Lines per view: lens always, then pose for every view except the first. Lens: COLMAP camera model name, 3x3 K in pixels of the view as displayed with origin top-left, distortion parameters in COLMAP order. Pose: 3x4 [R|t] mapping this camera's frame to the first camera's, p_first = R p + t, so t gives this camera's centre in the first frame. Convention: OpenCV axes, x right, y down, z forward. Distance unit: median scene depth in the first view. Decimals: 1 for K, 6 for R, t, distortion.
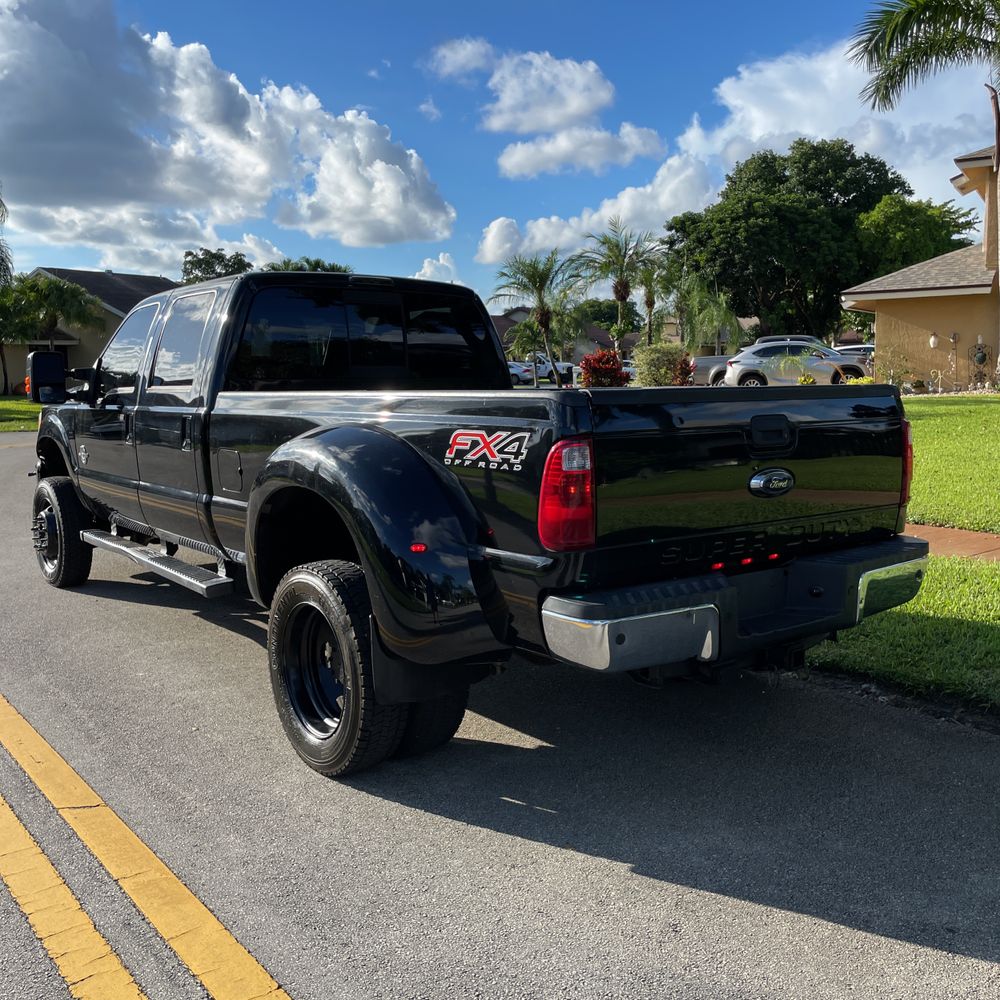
lens RADIAL K [[1029.1, 0, 494.4], [0, 1029.1, 499.5], [0, 0, 1]] dist [0.091644, -0.115858]
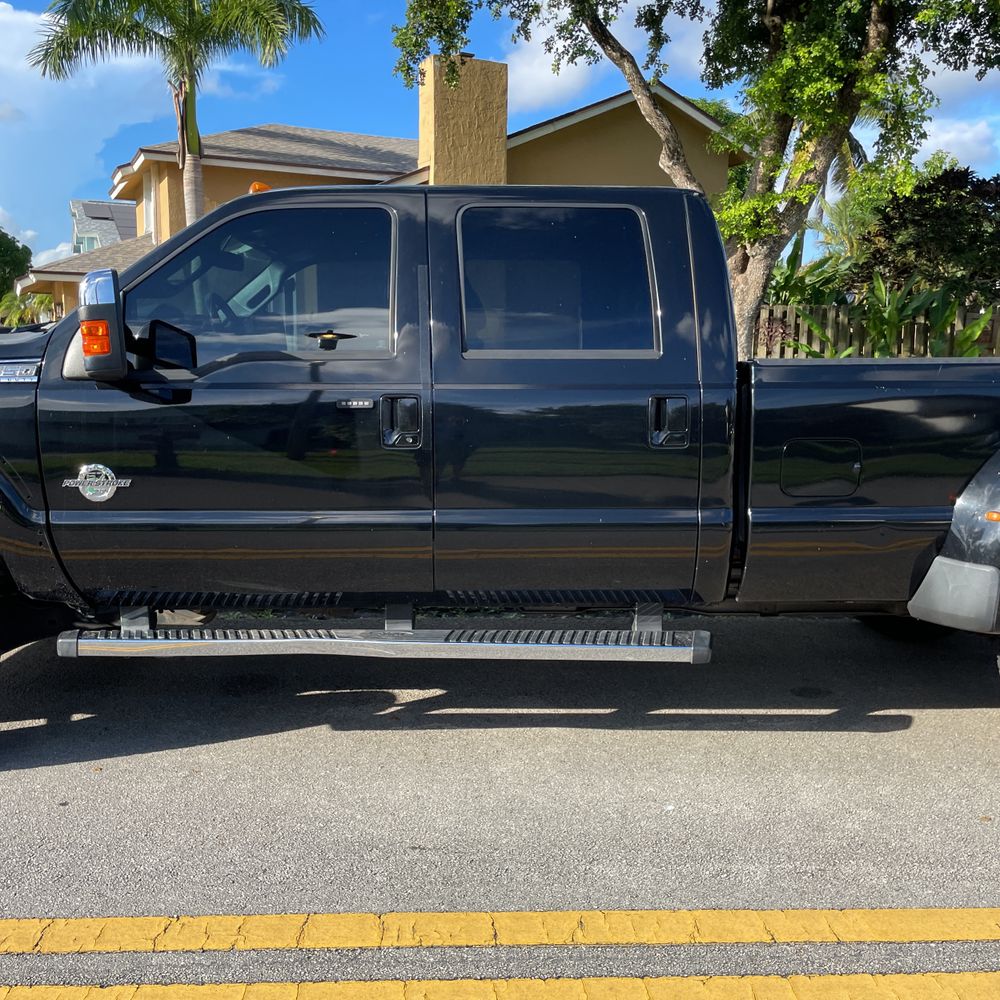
lens RADIAL K [[1022.9, 0, 497.4], [0, 1022.9, 497.2], [0, 0, 1]] dist [0.073221, -0.087308]
pose [[0.564022, -0.087211, 0.821142, -0.175895], [0.082240, 0.995396, 0.049229, -0.011322], [-0.821654, 0.039764, 0.568597, 0.142374]]
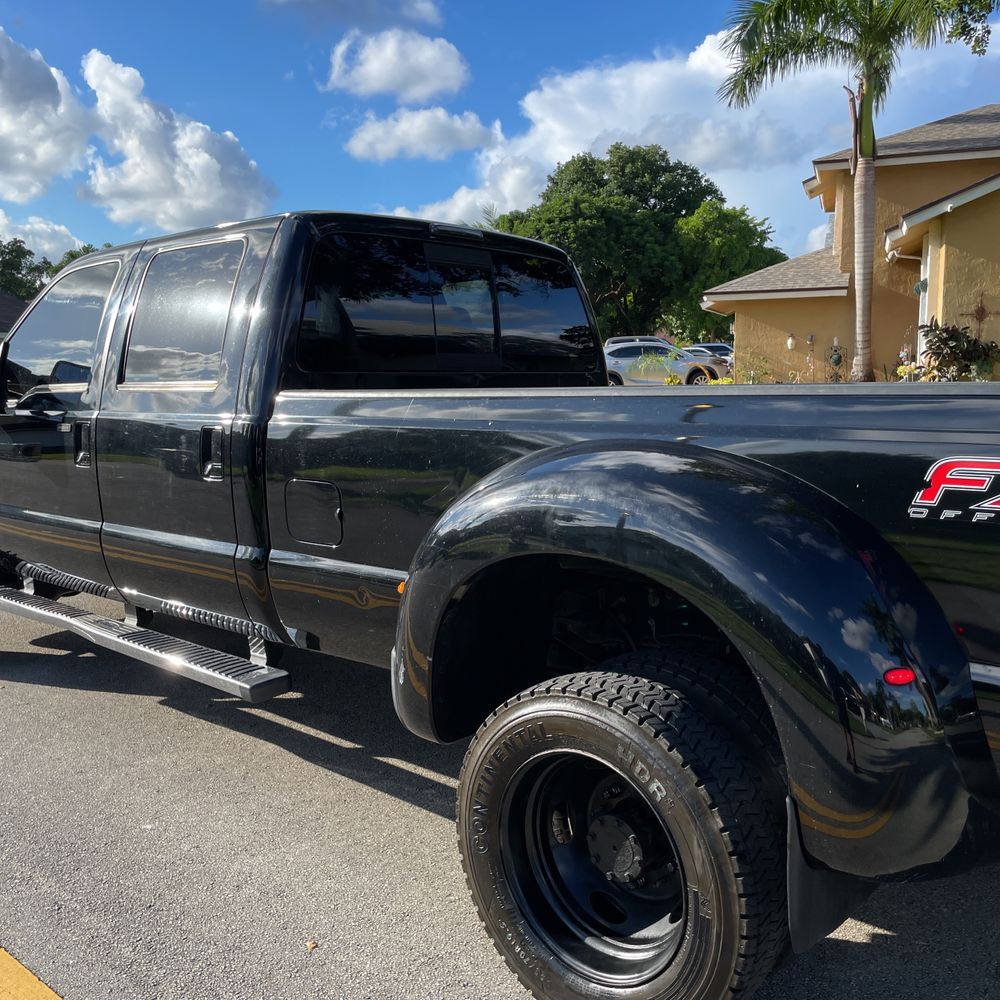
lens RADIAL K [[1023.0, 0, 492.5], [0, 1023.0, 517.4], [0, 0, 1]] dist [0.085027, -0.113546]
pose [[0.981678, -0.022440, 0.189220, -0.048657], [0.019228, 0.999638, 0.018795, -0.006388], [-0.189573, -0.014813, 0.981755, 0.064710]]
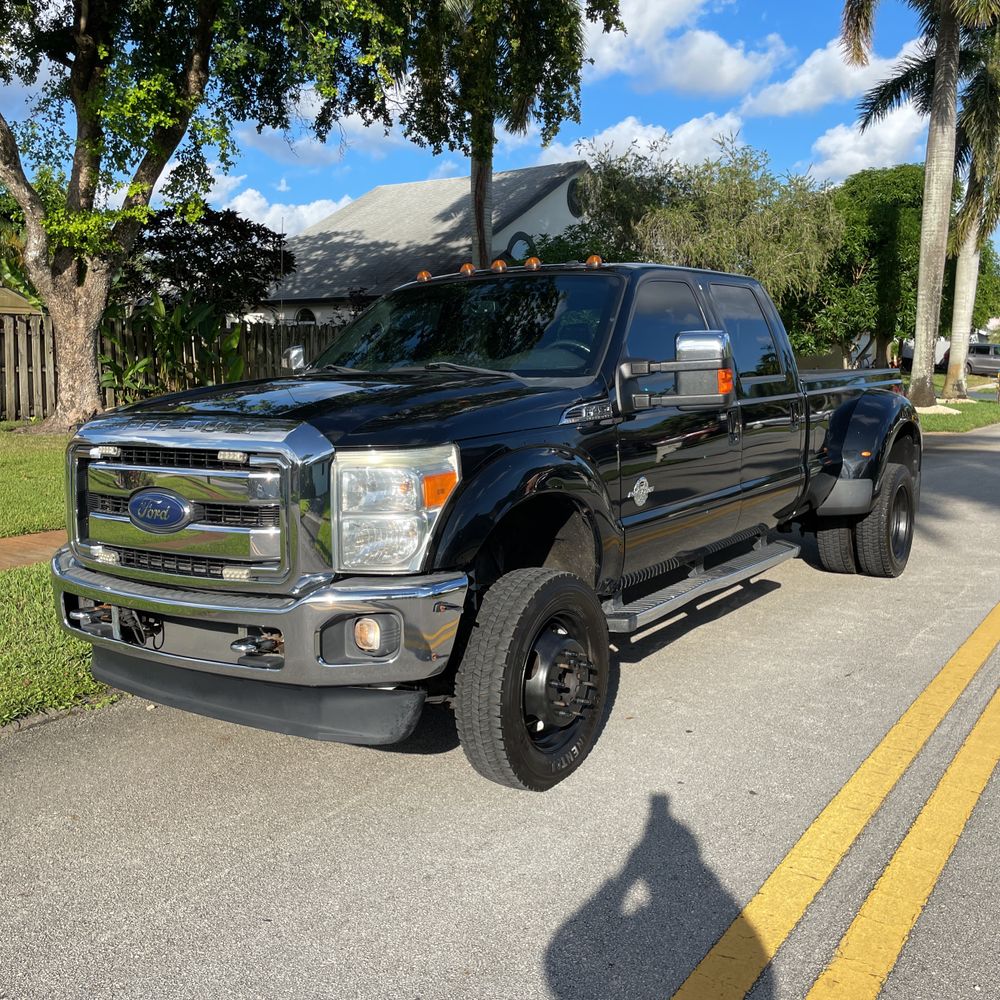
lens RADIAL K [[1029.1, 0, 494.4], [0, 1029.1, 499.5], [0, 0, 1]] dist [0.091644, -0.115858]
pose [[-0.321436, -0.105238, 0.941065, -0.246320], [0.135416, 0.978482, 0.155676, -0.038217], [-0.937199, 0.177476, -0.300269, 0.325094]]
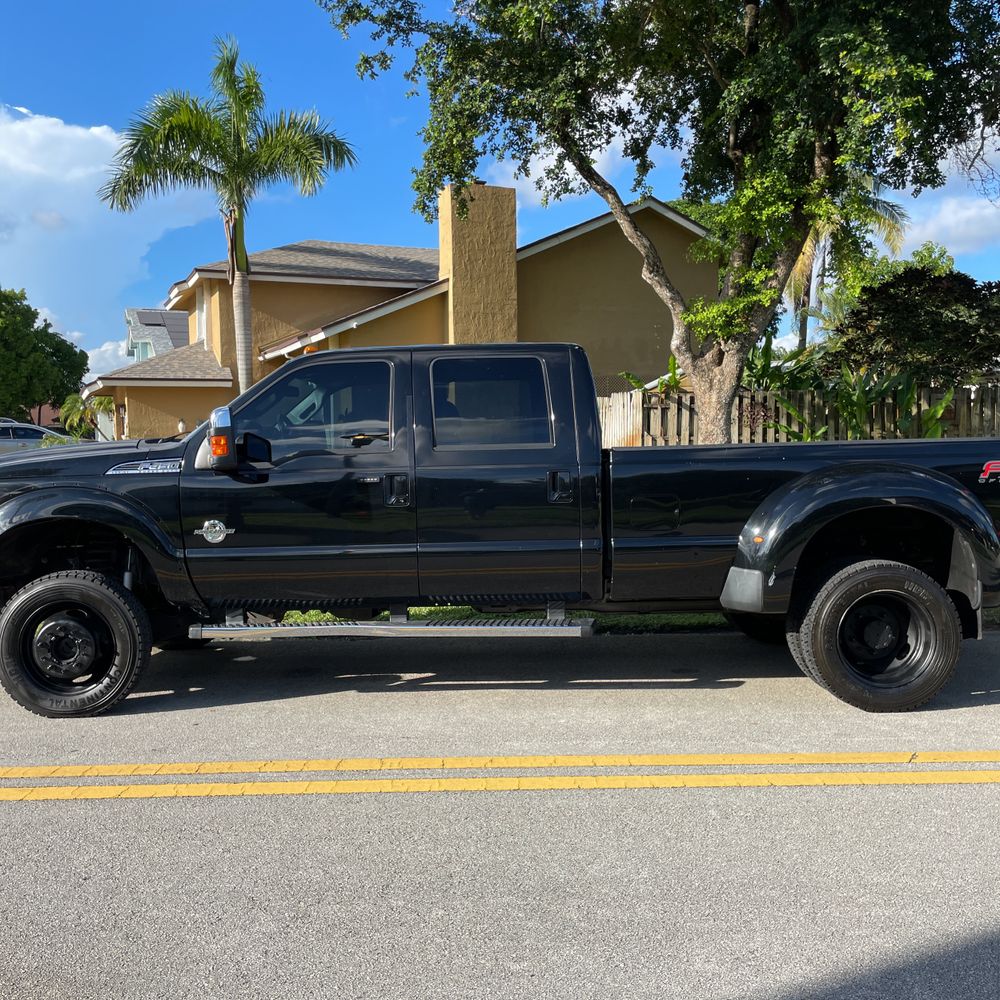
lens RADIAL K [[1029.1, 0, 494.4], [0, 1029.1, 499.5], [0, 0, 1]] dist [0.091644, -0.115858]
pose [[0.594689, -0.035484, 0.803173, -0.234334], [0.104050, 0.994020, -0.033125, -0.004458], [-0.797194, 0.103269, 0.594825, 0.083512]]
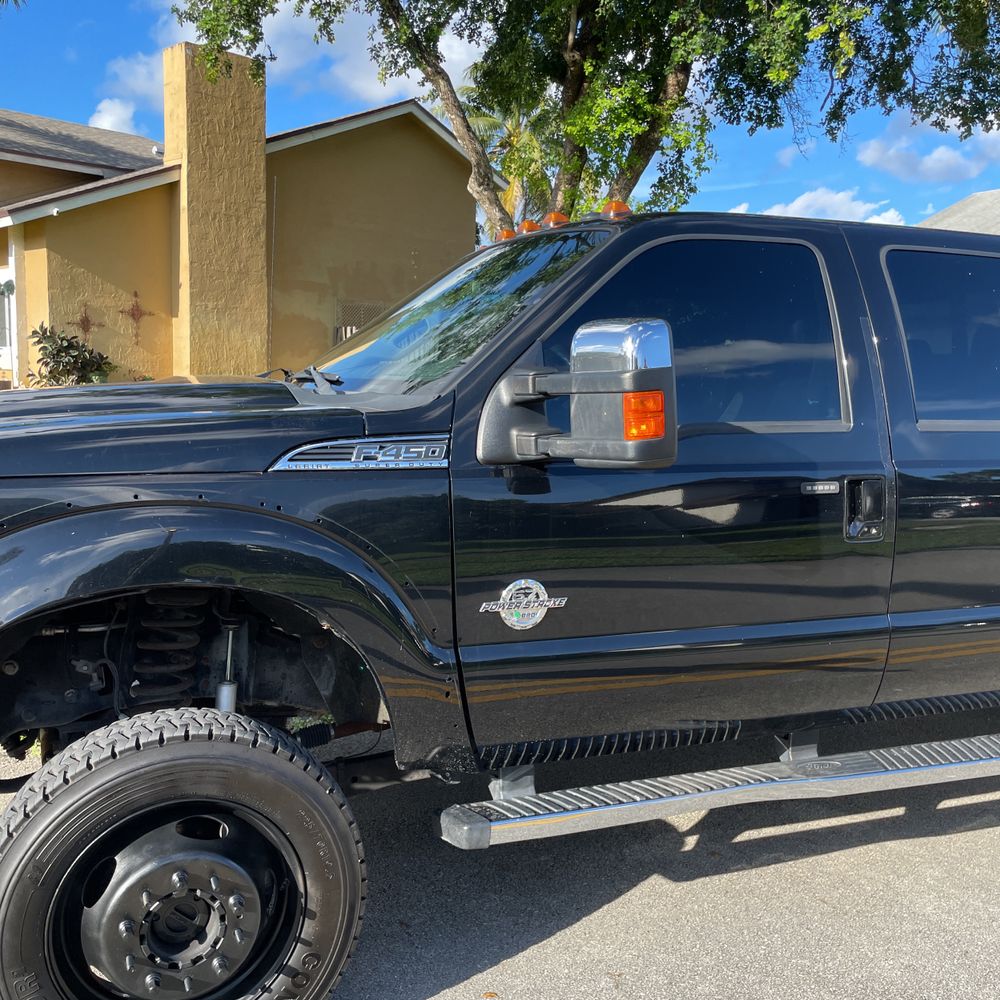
lens RADIAL K [[1020.4, 0, 503.2], [0, 1020.4, 511.1], [0, 0, 1]] dist [0.081000, -0.108610]
pose [[0.247455, -0.095885, 0.964143, -0.186845], [0.085563, 0.993366, 0.076831, -0.026188], [-0.965114, 0.063483, 0.254018, 0.232283]]
